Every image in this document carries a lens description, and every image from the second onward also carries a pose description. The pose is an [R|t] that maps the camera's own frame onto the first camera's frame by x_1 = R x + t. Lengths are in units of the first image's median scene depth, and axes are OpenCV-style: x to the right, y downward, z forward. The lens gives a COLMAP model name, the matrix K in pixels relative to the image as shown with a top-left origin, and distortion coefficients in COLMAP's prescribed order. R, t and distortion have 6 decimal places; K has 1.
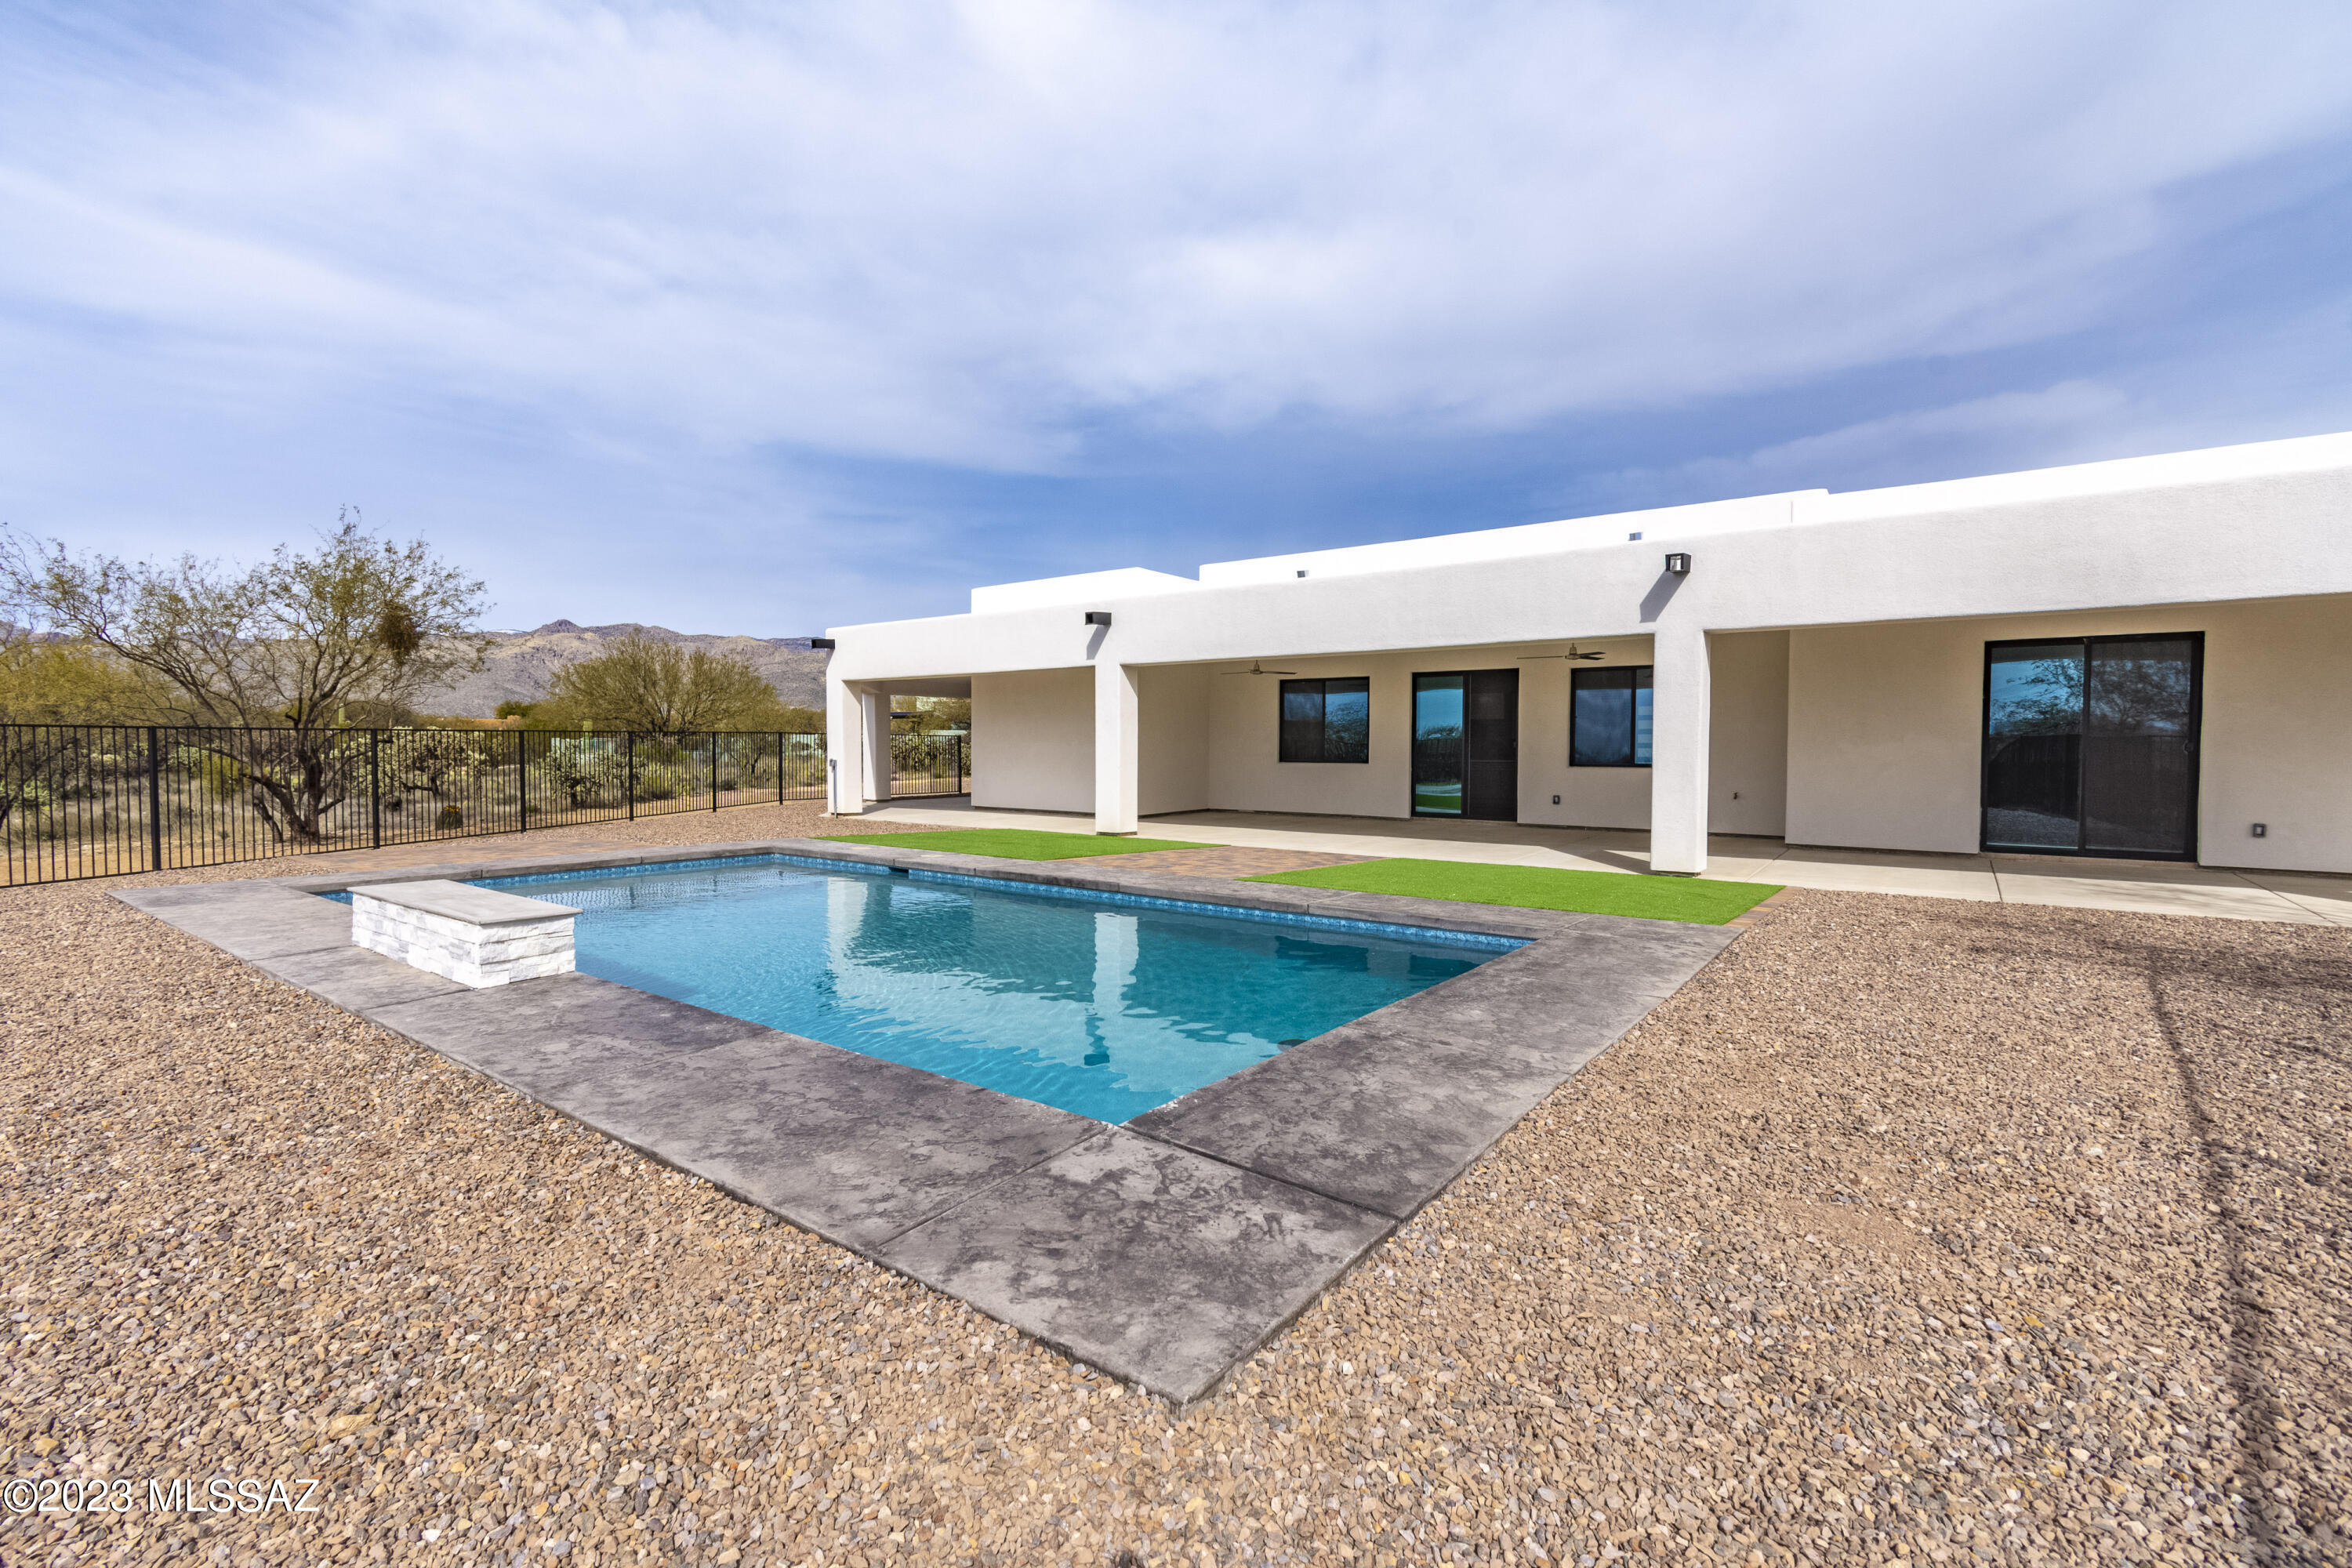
lens RADIAL K [[1057.7, 0, 1172.5], [0, 1057.7, 712.0], [0, 0, 1]] dist [0.005617, -0.000520]
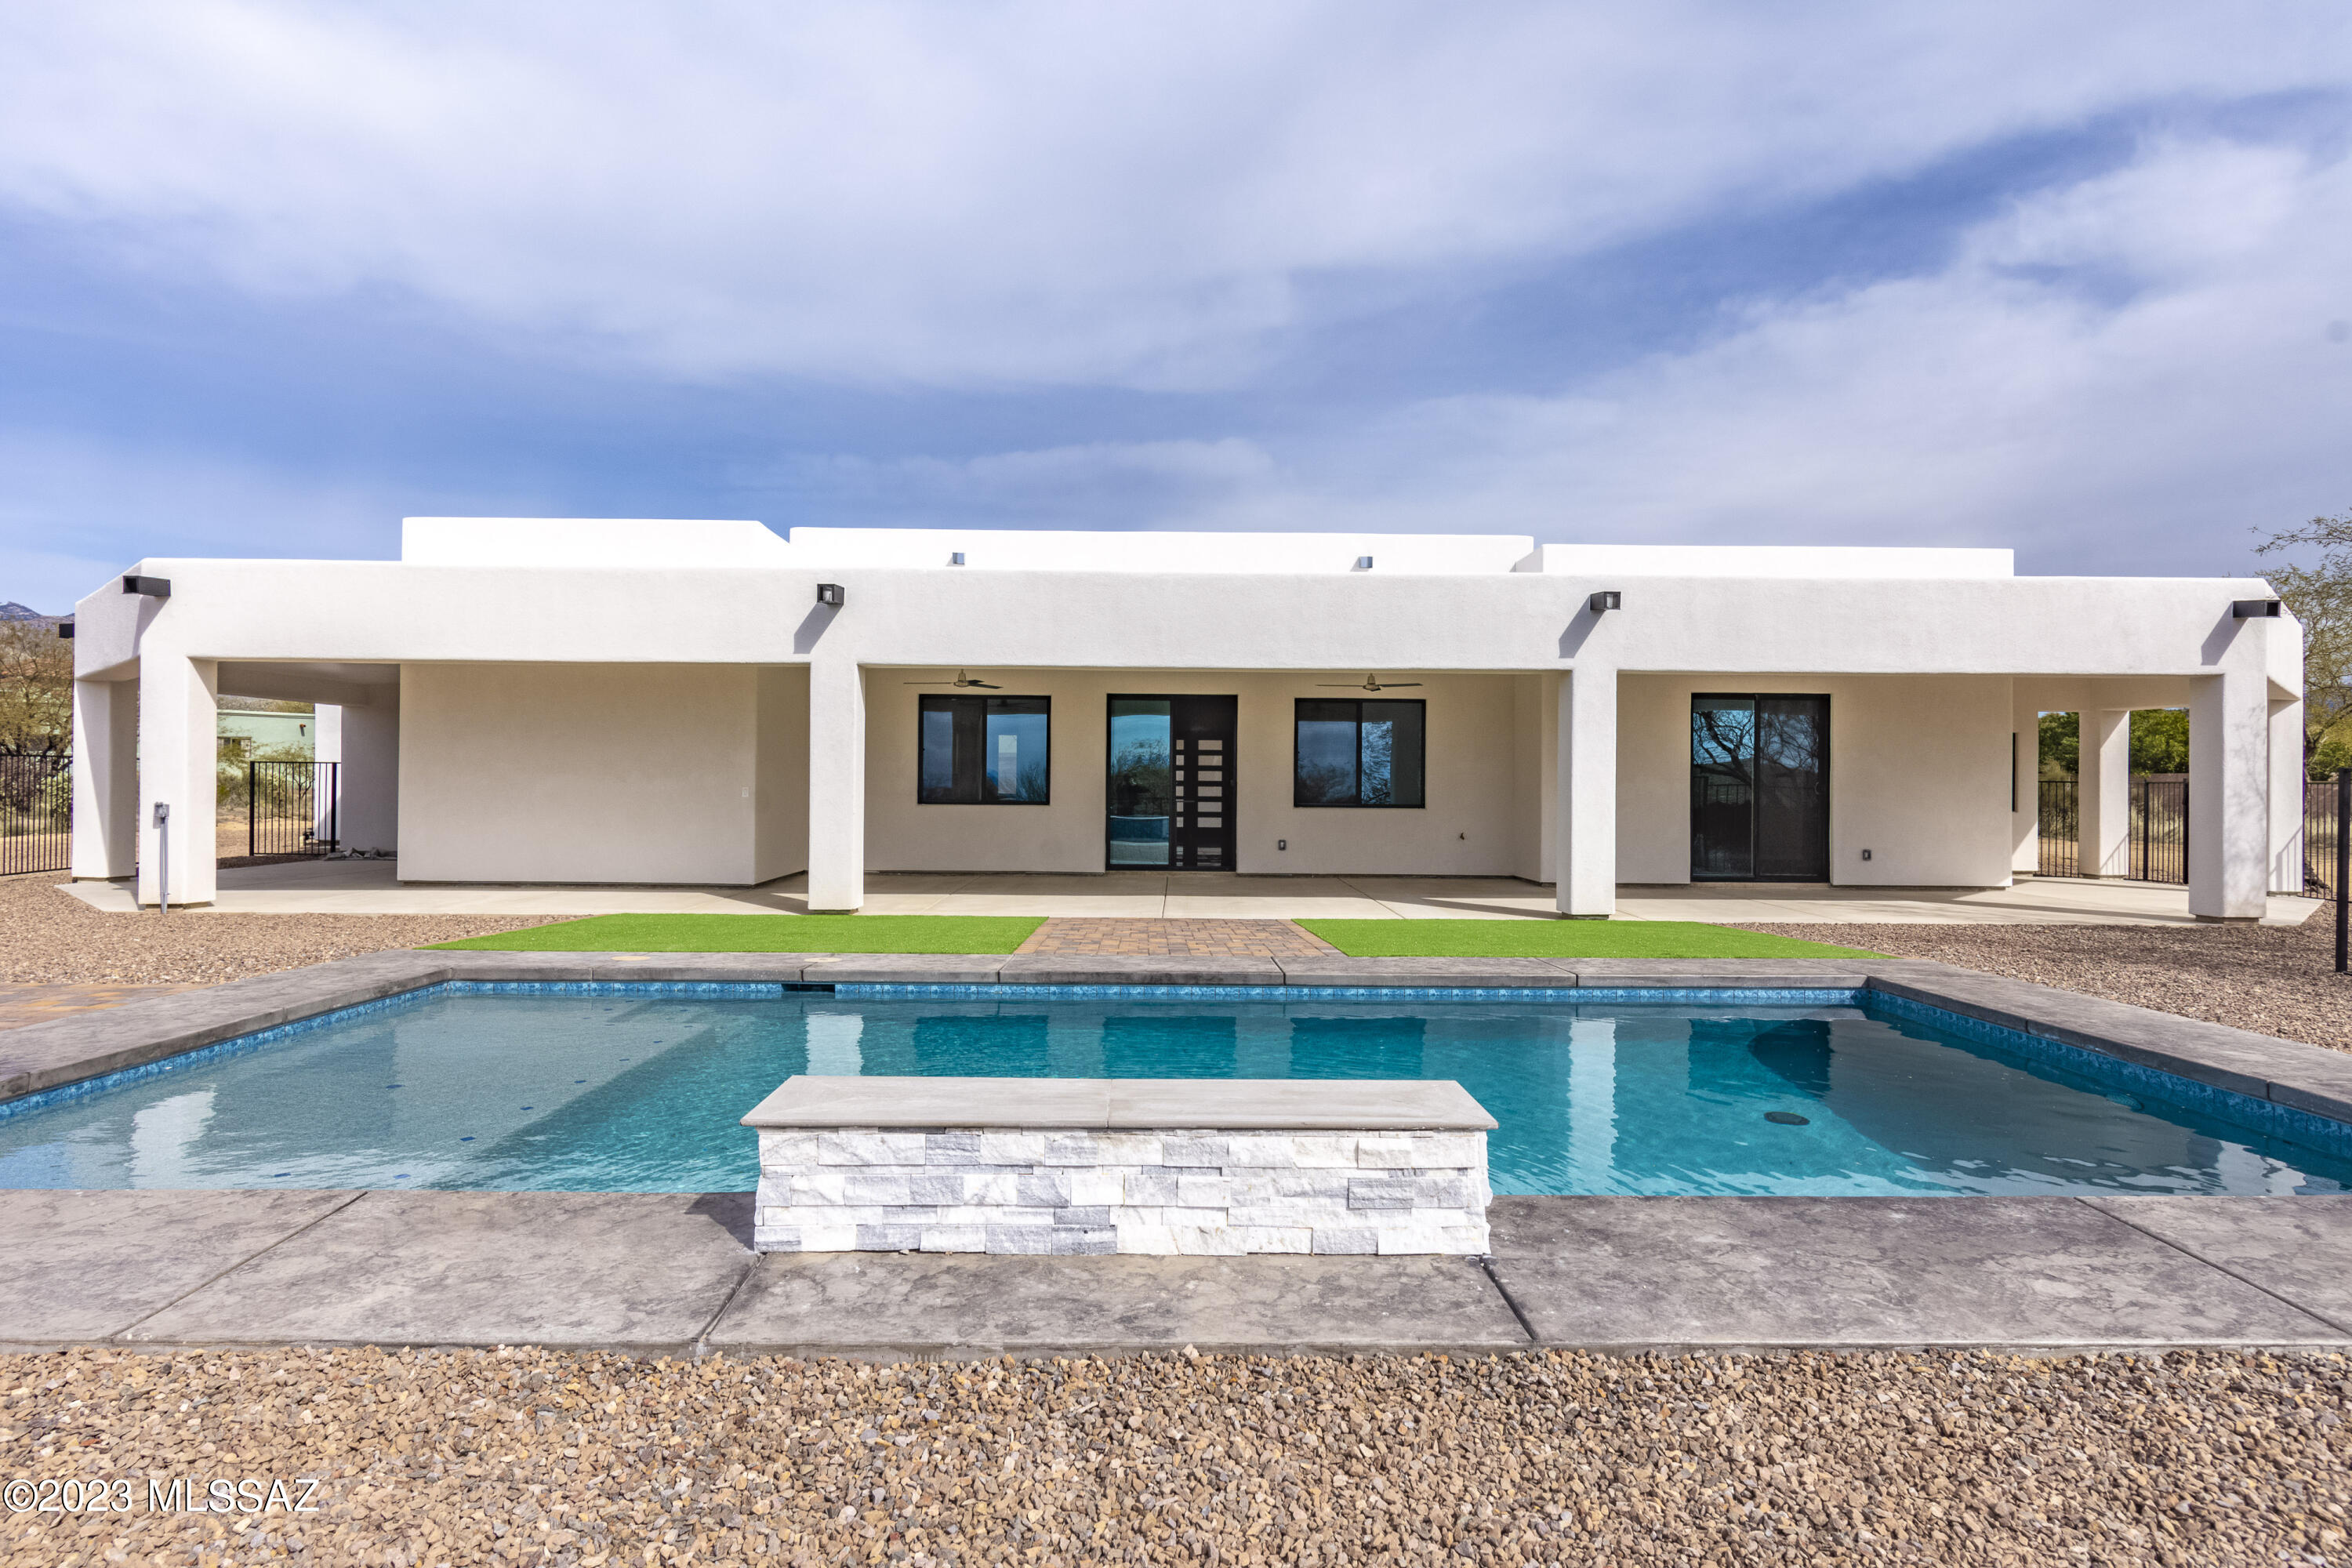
lens RADIAL K [[1309.3, 0, 1169.3], [0, 1309.3, 786.7], [0, 0, 1]] dist [-0.002054, 0.004275]
pose [[0.788125, 0.002240, 0.615512, -0.382642], [-0.025079, 0.999280, 0.028475, 0.004847], [-0.615005, -0.037878, 0.787613, 0.192229]]
